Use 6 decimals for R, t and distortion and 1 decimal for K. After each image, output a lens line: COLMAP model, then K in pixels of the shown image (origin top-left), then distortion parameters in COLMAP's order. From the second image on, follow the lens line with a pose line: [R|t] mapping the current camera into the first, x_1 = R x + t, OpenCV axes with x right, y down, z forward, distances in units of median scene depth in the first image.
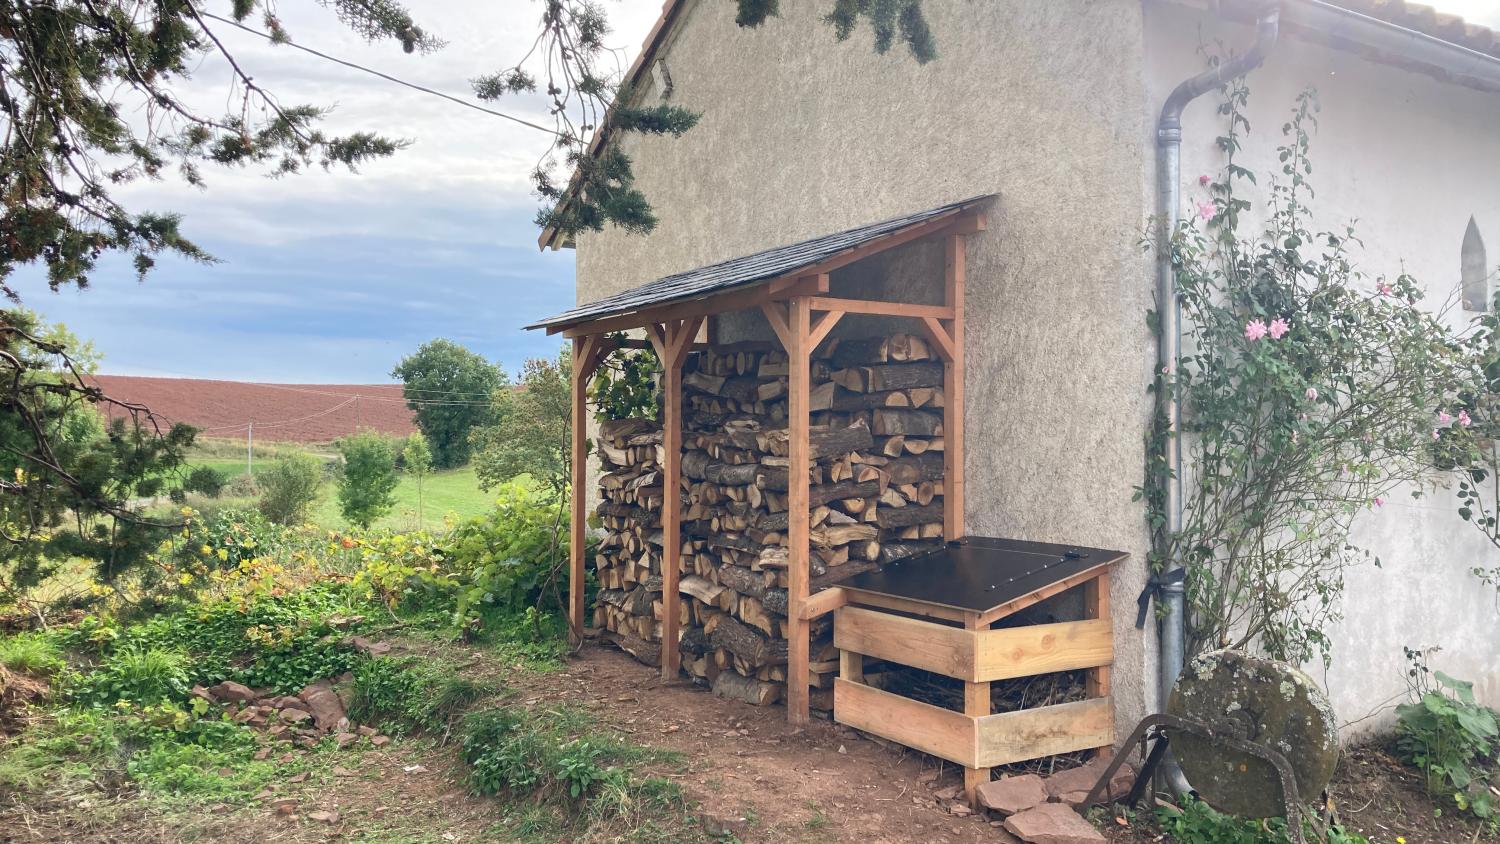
lens RADIAL K [[1216.5, 0, 750.0], [0, 1216.5, 422.0], [0, 0, 1]] dist [0.132558, -0.268927]
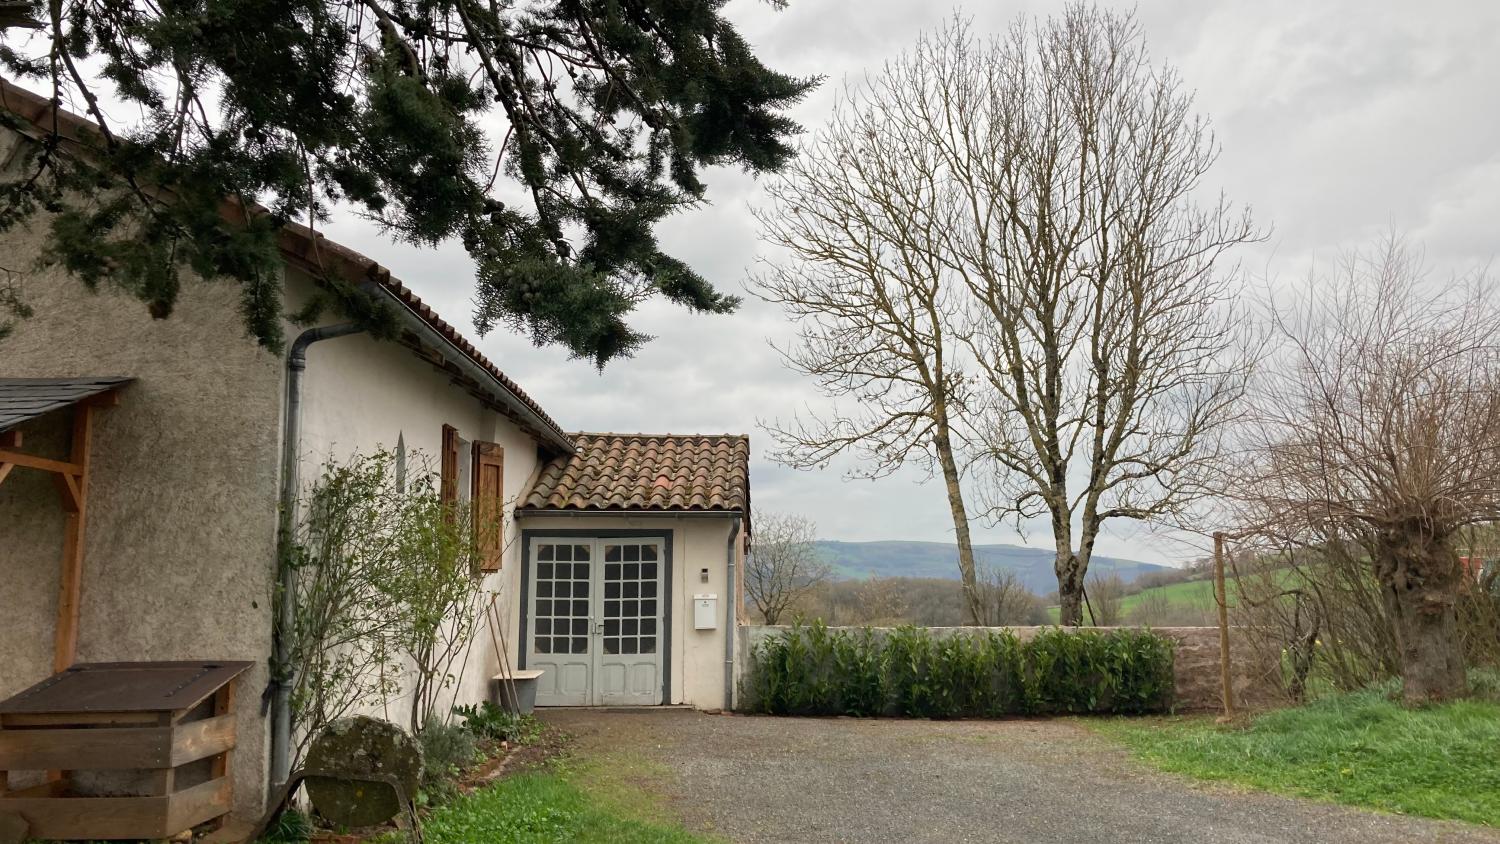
lens RADIAL K [[1216.5, 0, 750.0], [0, 1216.5, 422.0], [0, 0, 1]] dist [0.132558, -0.268927]
pose [[0.535522, 0.110088, 0.837315, -0.528286], [0.001144, 0.991372, -0.131075, 0.022603], [-0.844520, 0.071151, 0.530776, -0.187652]]
